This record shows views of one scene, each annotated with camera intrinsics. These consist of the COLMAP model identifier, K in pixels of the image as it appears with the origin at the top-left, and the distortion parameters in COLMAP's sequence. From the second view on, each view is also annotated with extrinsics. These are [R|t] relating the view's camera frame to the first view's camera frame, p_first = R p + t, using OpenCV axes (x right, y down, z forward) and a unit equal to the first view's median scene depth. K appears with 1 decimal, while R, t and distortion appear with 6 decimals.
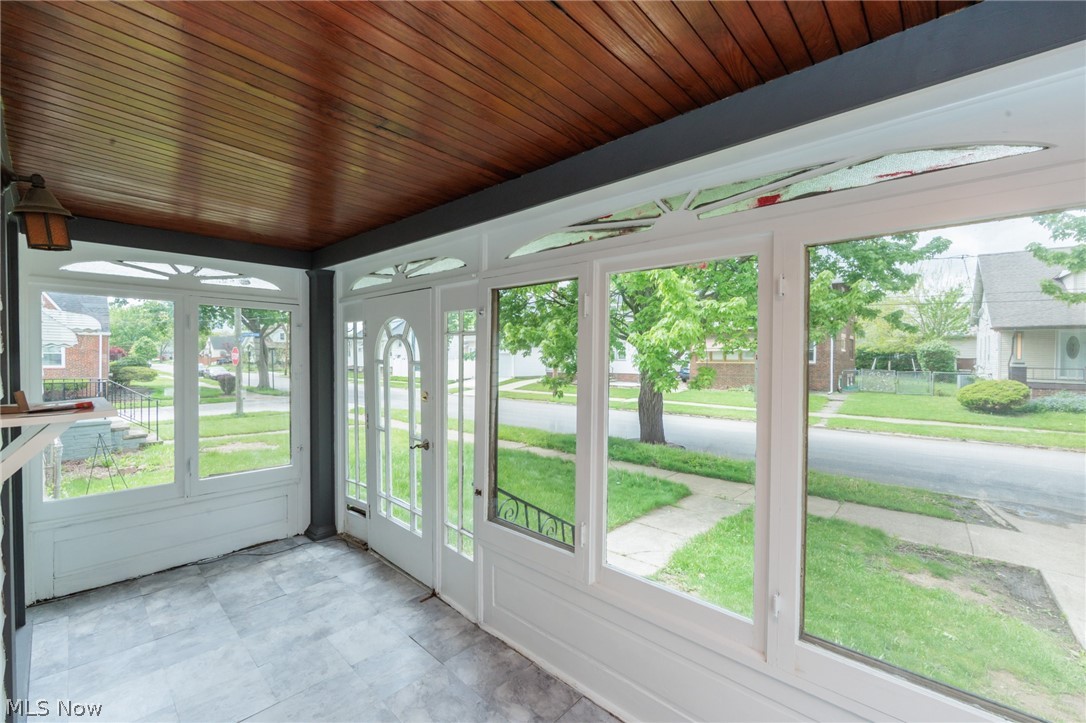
lens RADIAL K [[438.2, 0, 543.0], [0, 438.2, 361.5], [0, 0, 1]] dist [-0.001056, -0.000347]
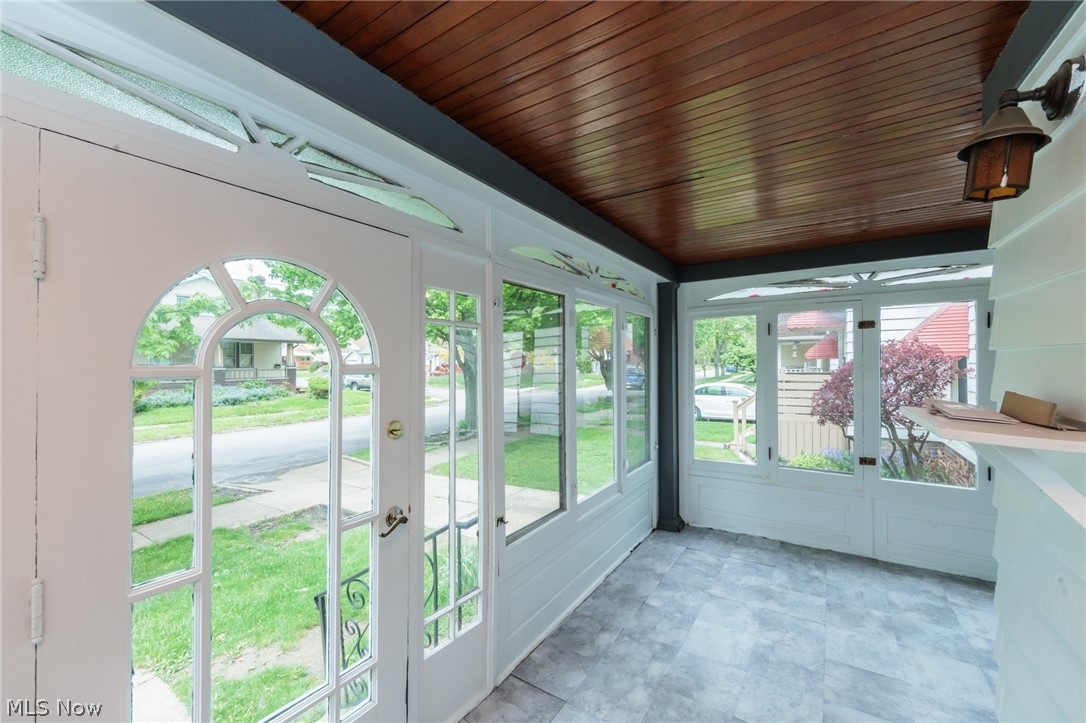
lens RADIAL K [[438.2, 0, 543.0], [0, 438.2, 361.5], [0, 0, 1]] dist [-0.001056, -0.000347]
pose [[-0.164716, -0.005313, 0.986327, -0.986466], [0.017952, 0.999804, 0.008383, -0.007279], [-0.986178, 0.019087, -0.164589, 1.063019]]
